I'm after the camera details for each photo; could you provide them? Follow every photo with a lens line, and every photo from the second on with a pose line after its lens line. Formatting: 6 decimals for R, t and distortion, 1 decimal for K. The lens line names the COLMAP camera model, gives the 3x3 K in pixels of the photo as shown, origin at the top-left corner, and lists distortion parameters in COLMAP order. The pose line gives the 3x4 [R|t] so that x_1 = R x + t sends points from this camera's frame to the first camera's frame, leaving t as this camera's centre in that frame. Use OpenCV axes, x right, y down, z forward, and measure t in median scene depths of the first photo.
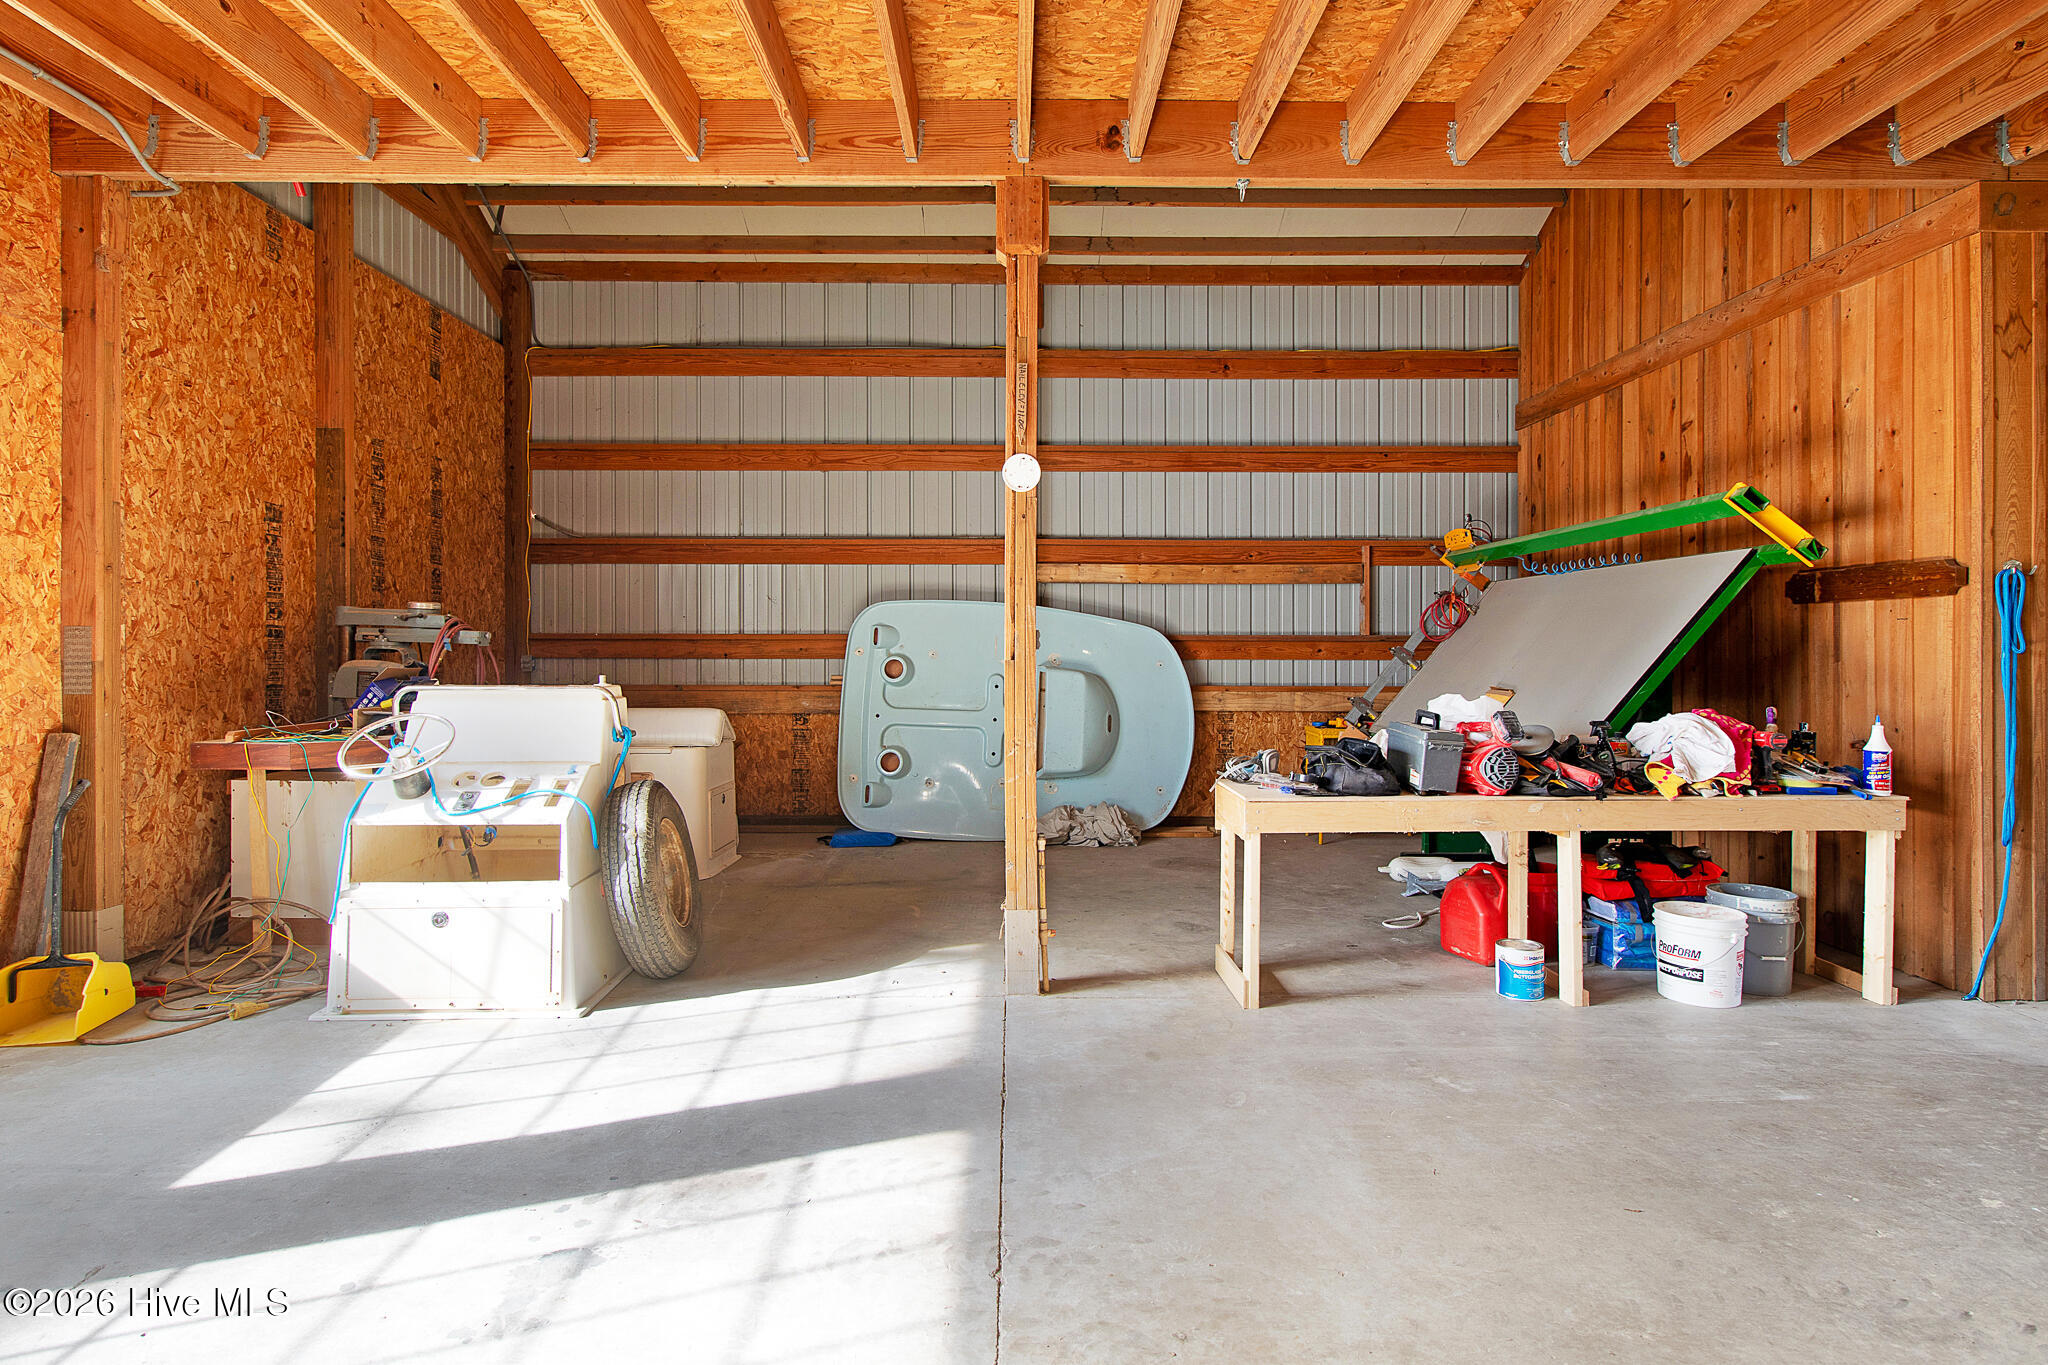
lens RADIAL K [[1089.9, 0, 999.5], [0, 1089.9, 646.8], [0, 0, 1]] dist [-0.005993, -0.000494]
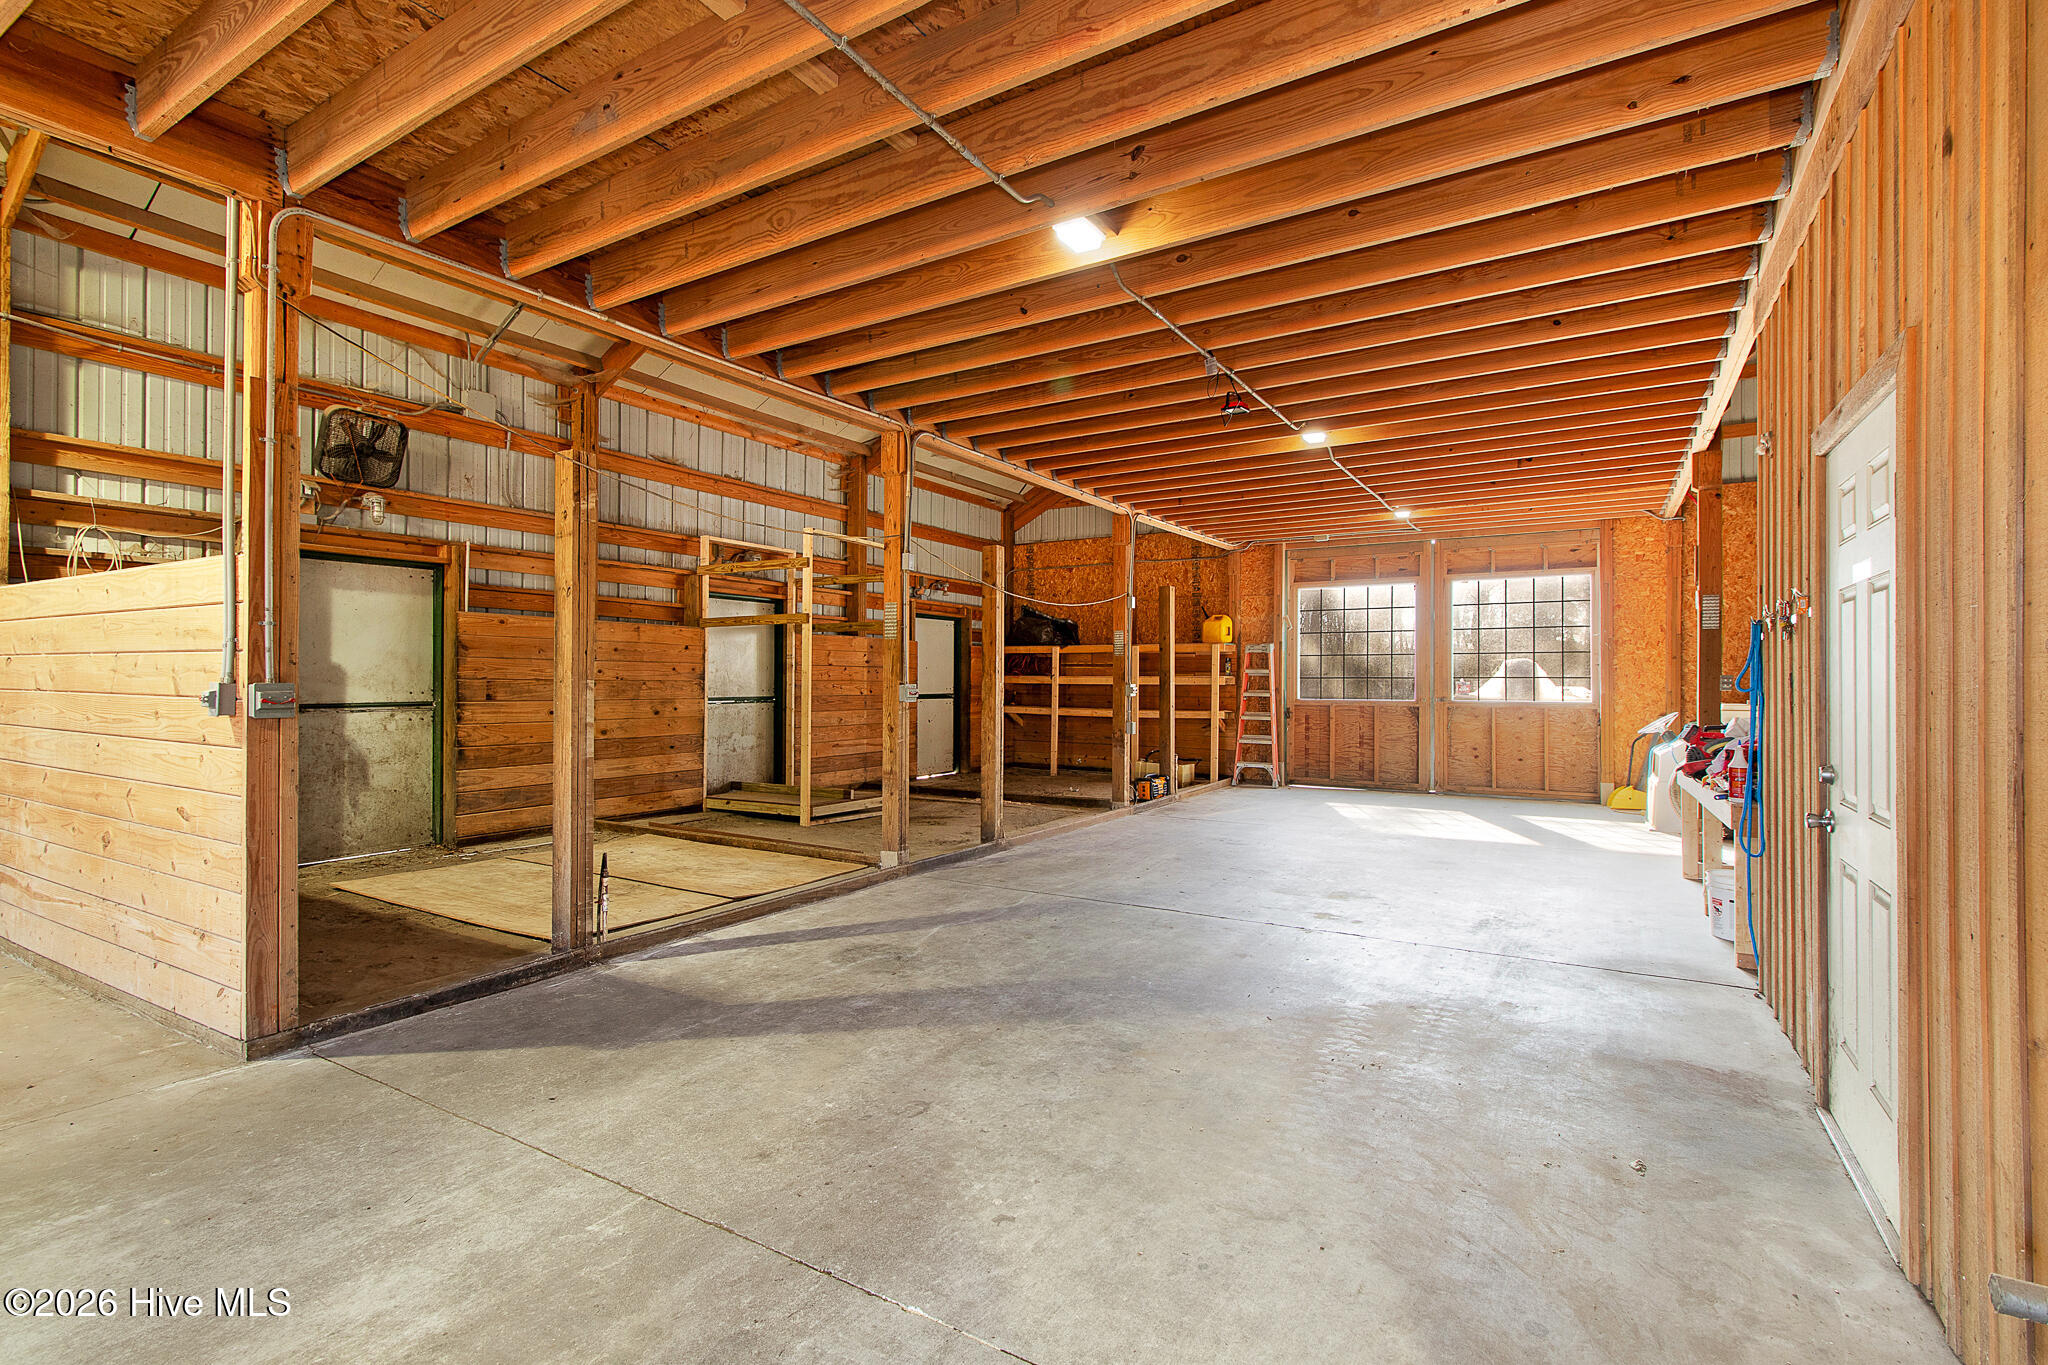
lens RADIAL K [[931.7, 0, 1030.8], [0, 931.7, 673.9], [0, 0, 1]] dist [0.002841, -0.000072]
pose [[-0.507946, -0.012746, -0.861294, 1.390453], [-0.003231, 0.999912, -0.012892, 0.003091], [0.861383, -0.003765, -0.507943, 0.526294]]
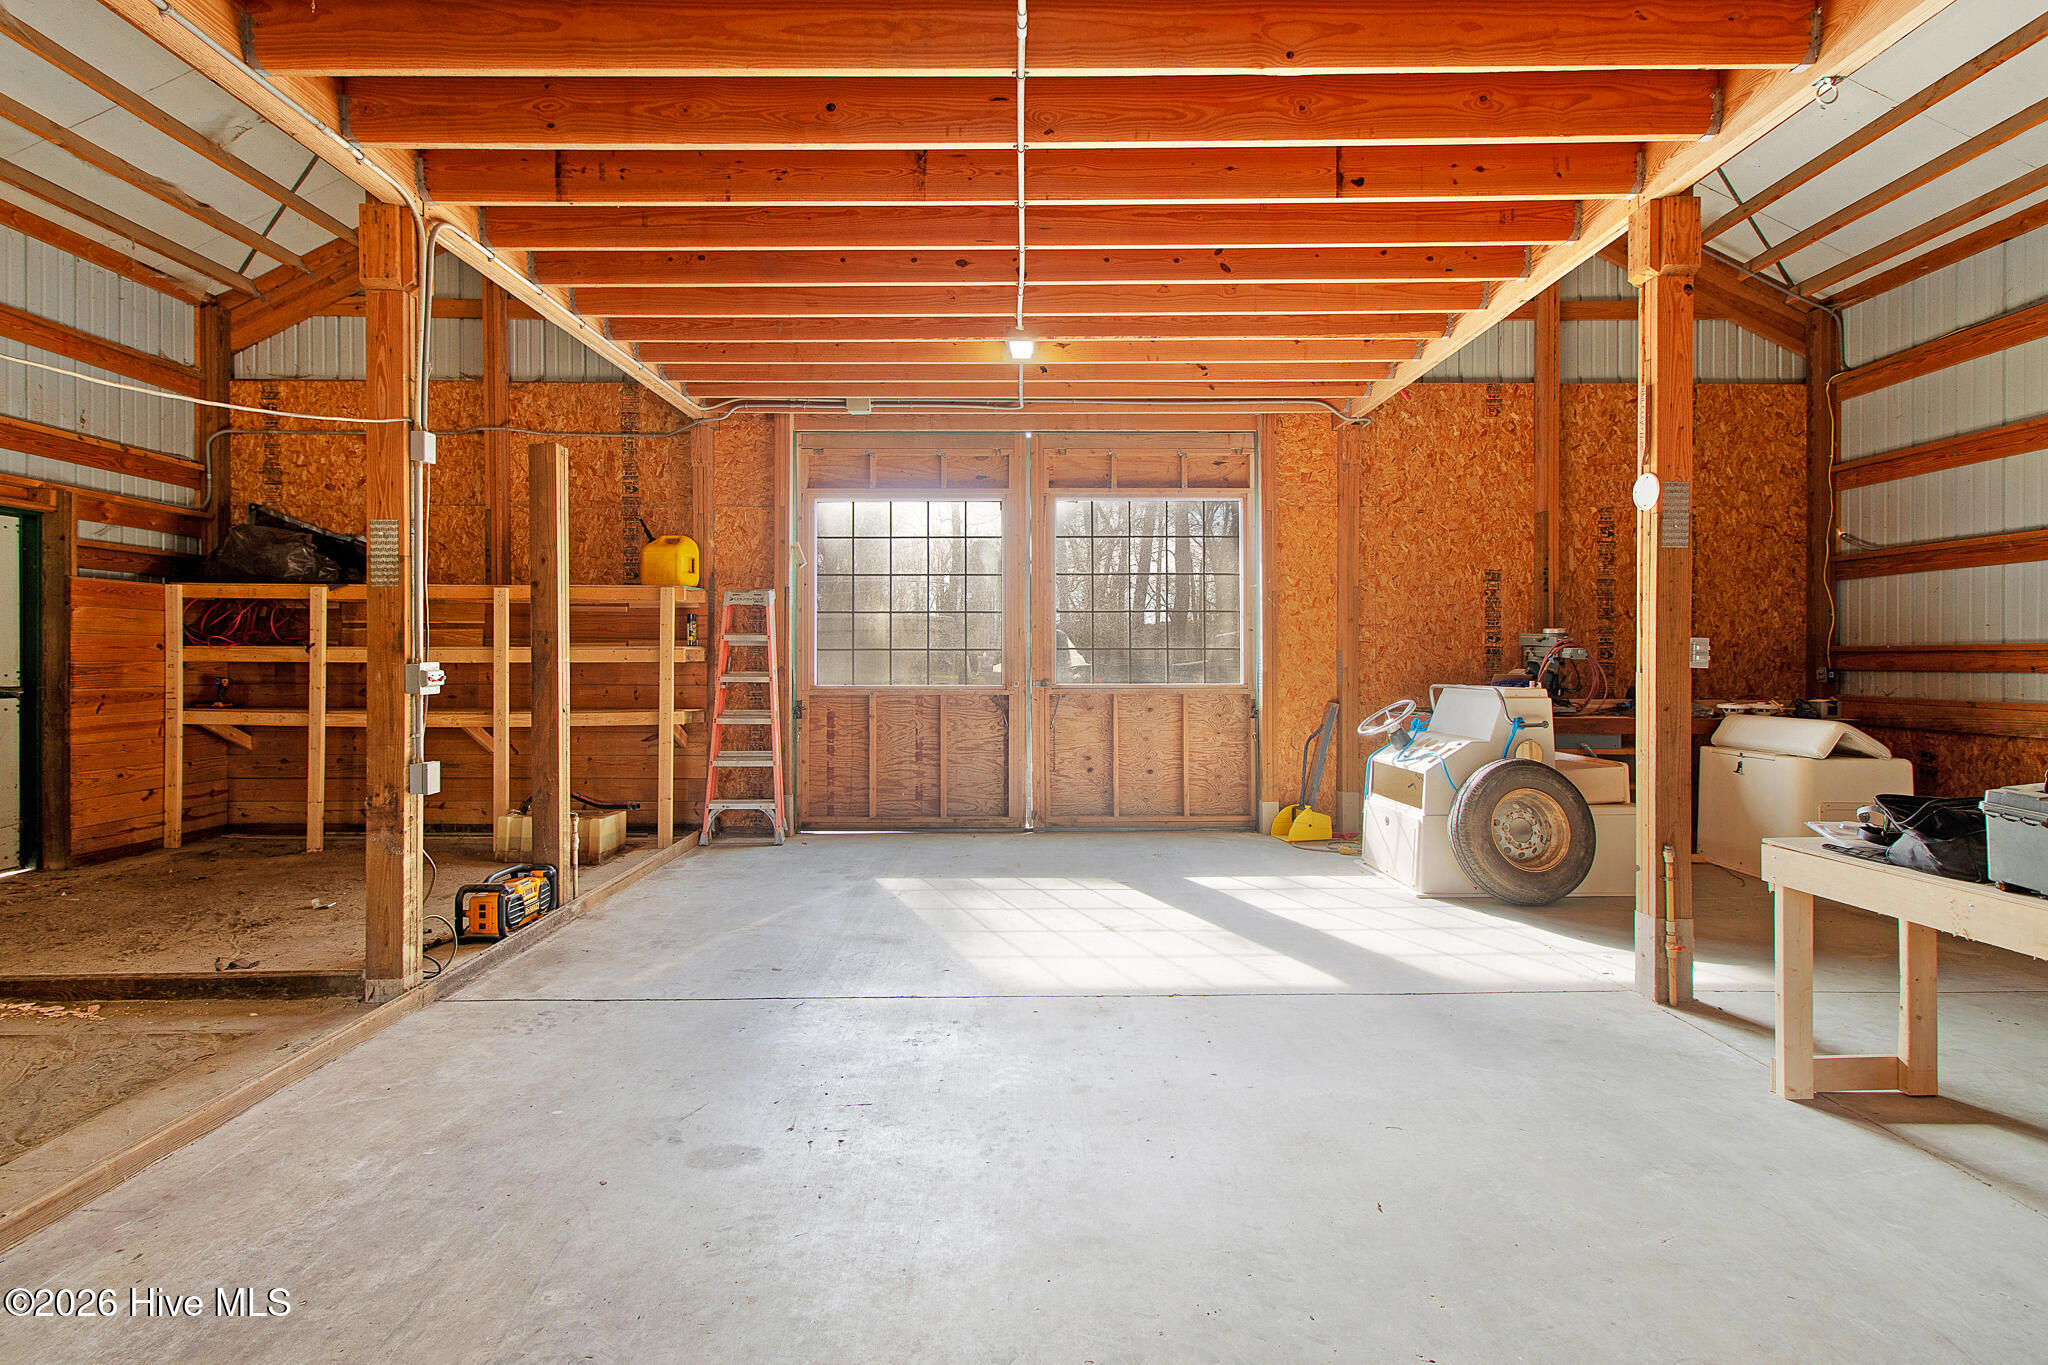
lens RADIAL K [[956.9, 0, 1059.3], [0, 956.9, 657.3], [0, 0, 1]] dist [0.013076, 0.000110]
pose [[0.038447, -0.002469, -0.999258, 0.600709], [0.003719, 0.999990, -0.002328, -0.002488], [0.999254, -0.003627, 0.038456, 0.265250]]
